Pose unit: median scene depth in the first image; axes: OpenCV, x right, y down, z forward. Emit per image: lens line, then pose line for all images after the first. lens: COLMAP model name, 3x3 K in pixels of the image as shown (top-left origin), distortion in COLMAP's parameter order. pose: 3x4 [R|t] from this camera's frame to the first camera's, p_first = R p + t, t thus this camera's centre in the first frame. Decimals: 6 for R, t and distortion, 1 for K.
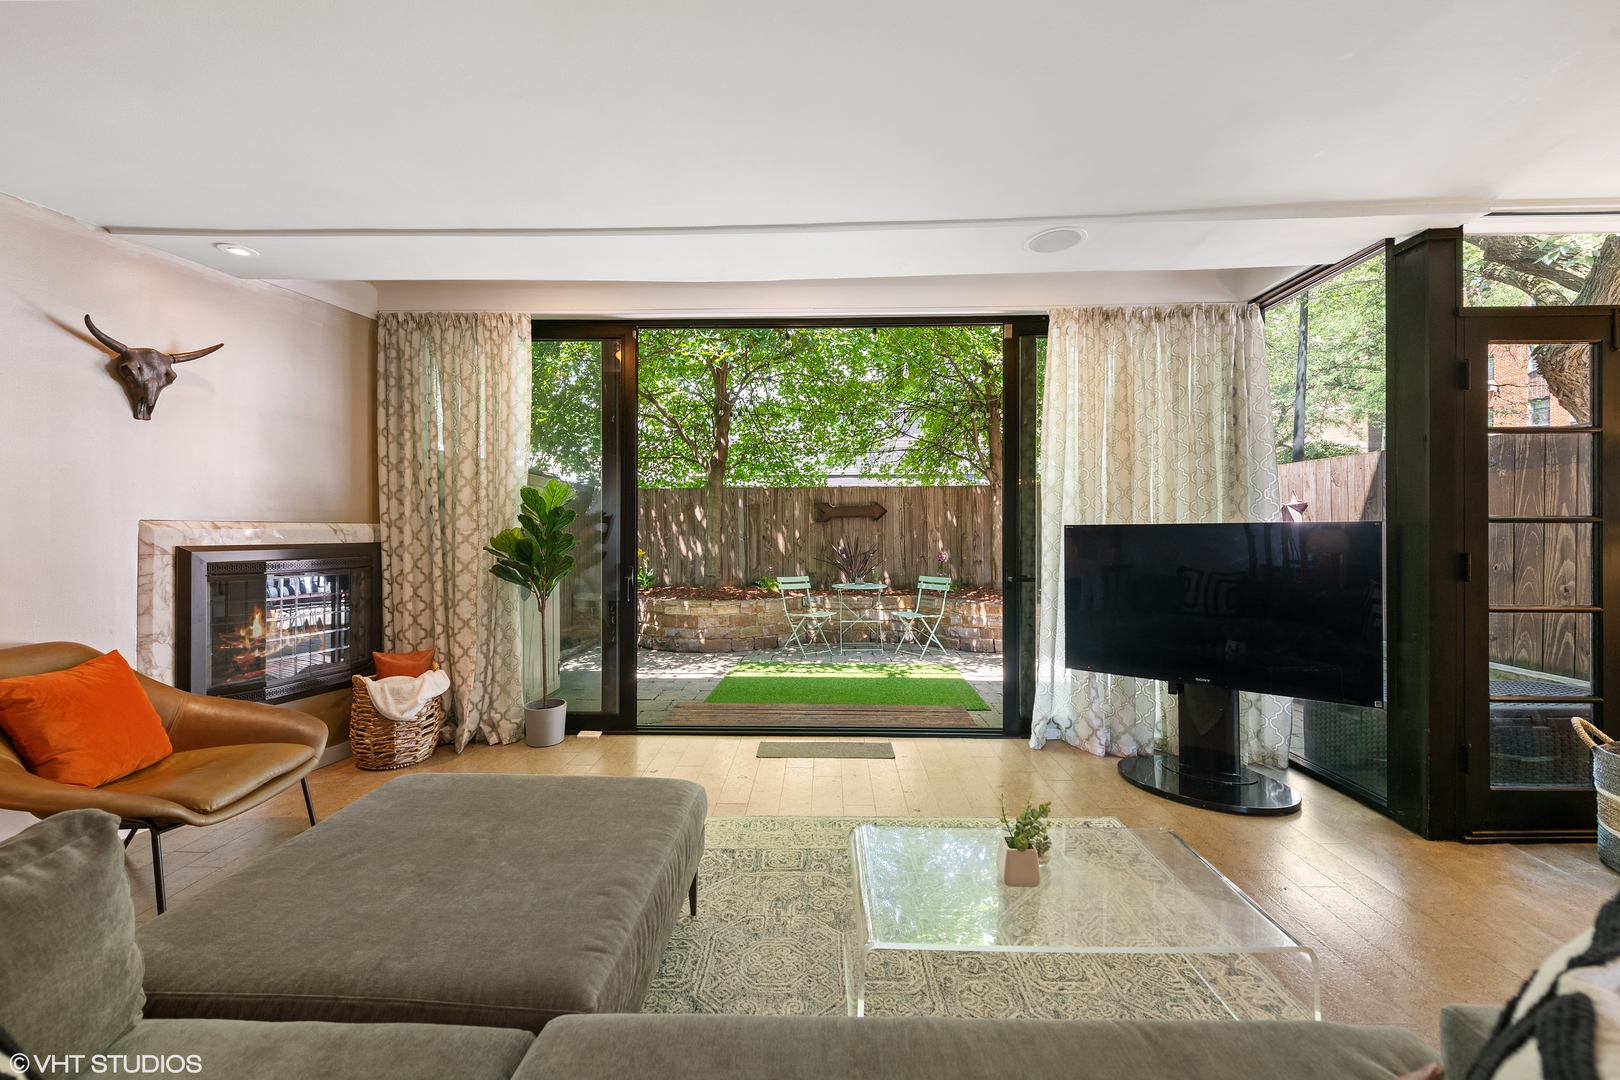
lens RADIAL K [[650.9, 0, 819.8], [0, 650.9, 529.1], [0, 0, 1]] dist [0.004514, -0.003289]
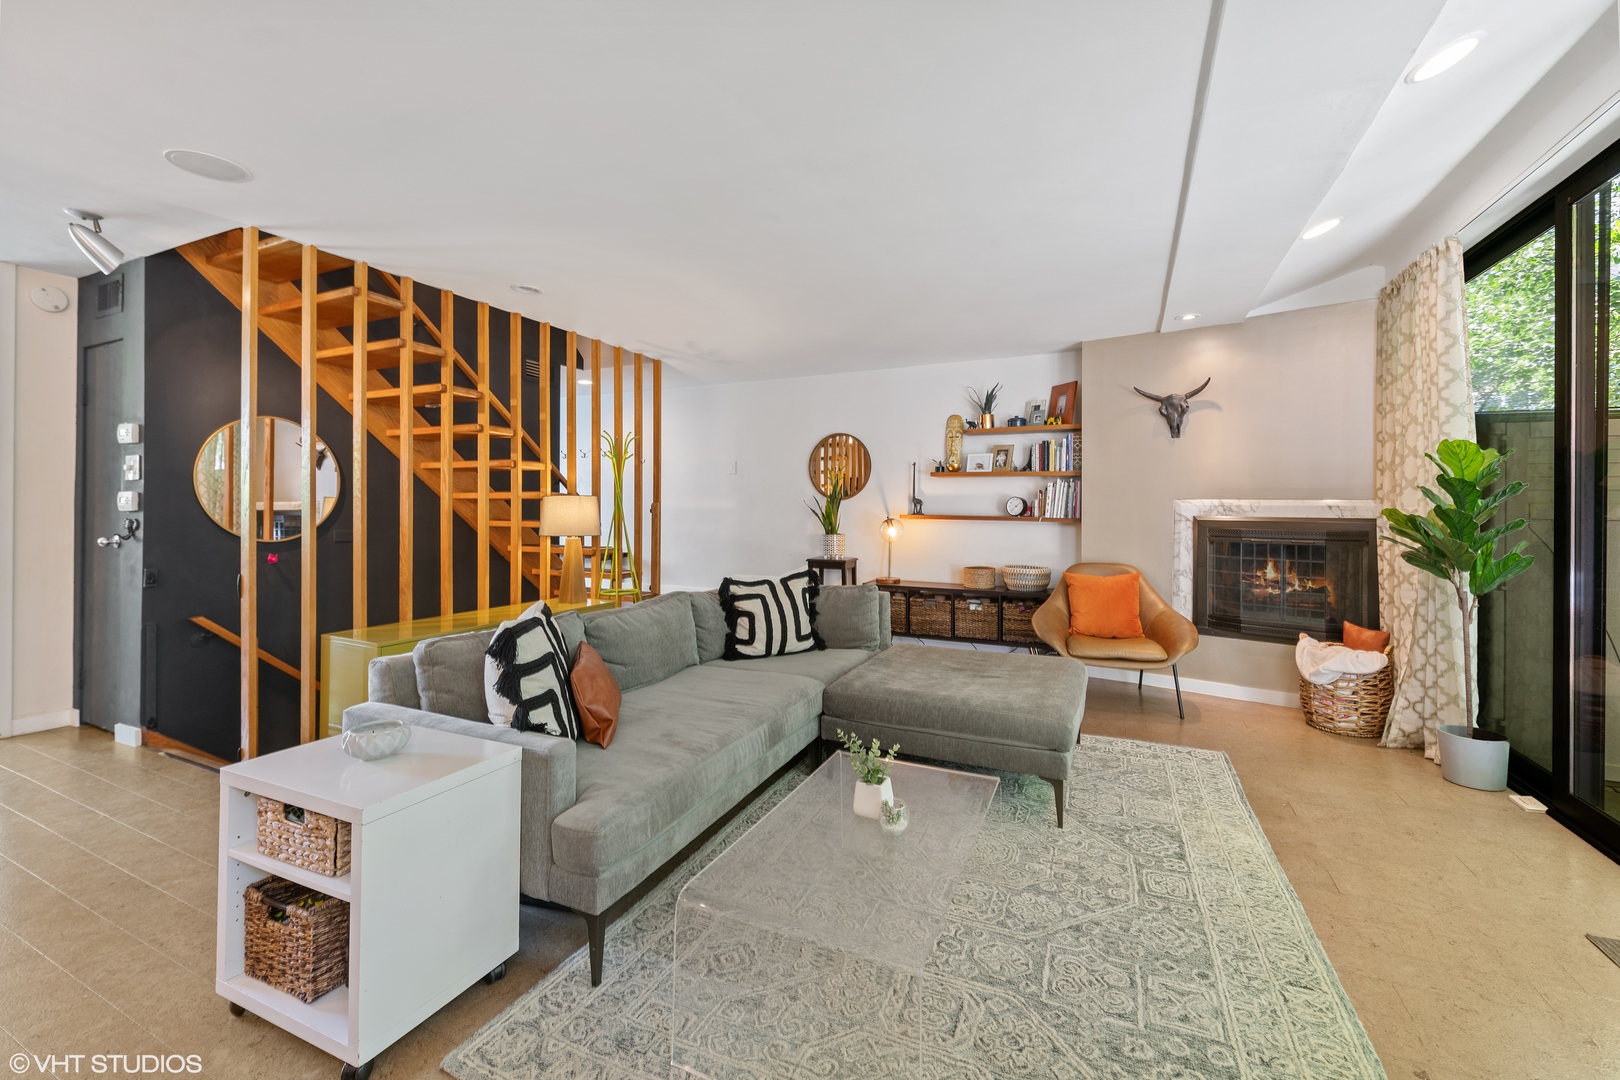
lens RADIAL K [[650.9, 0, 795.7], [0, 650.9, 508.9], [0, 0, 1]] dist [0.004514, -0.003289]
pose [[-0.428884, -0.000159, -0.903360, 0.626099], [-0.006227, 0.999977, 0.002780, 0.008558], [0.903338, 0.006817, -0.428875, 0.621548]]
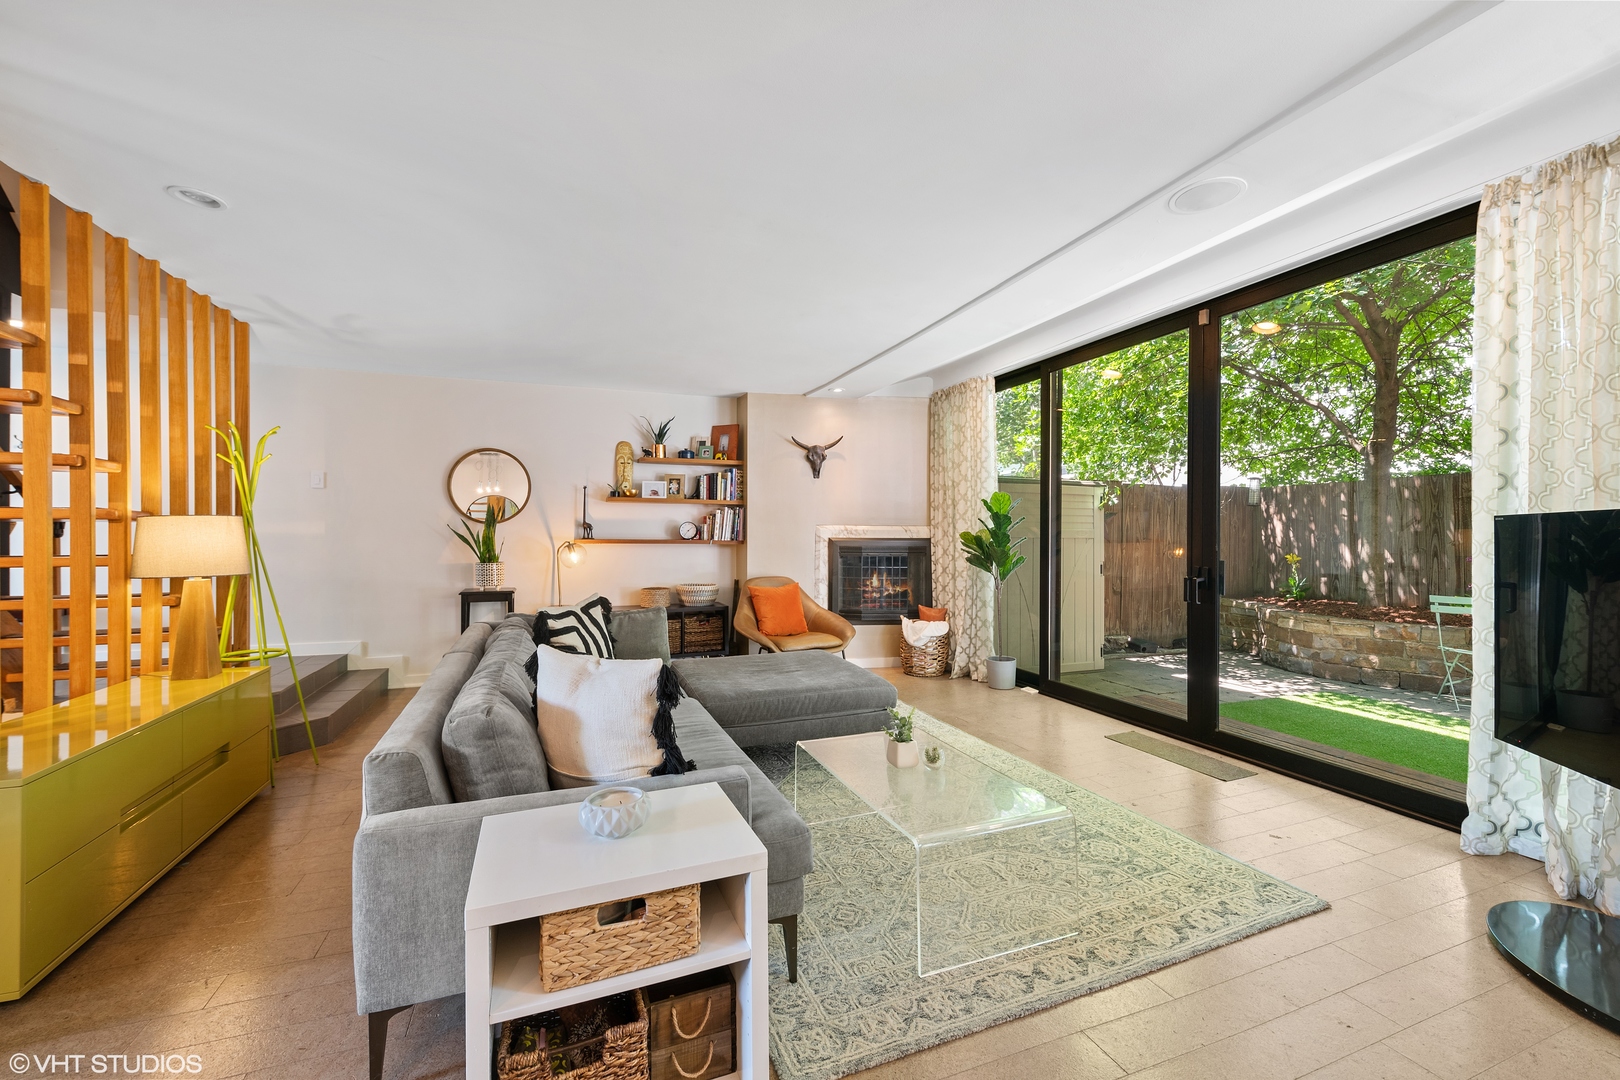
lens RADIAL K [[669.8, 0, 796.9], [0, 669.8, 536.9], [0, 0, 1]] dist [0.003905, -0.001831]
pose [[0.354666, 0.004983, -0.934980, 0.741866], [-0.002166, 0.999987, 0.004507, 0.011321], [0.934991, 0.000427, 0.354672, 0.114988]]
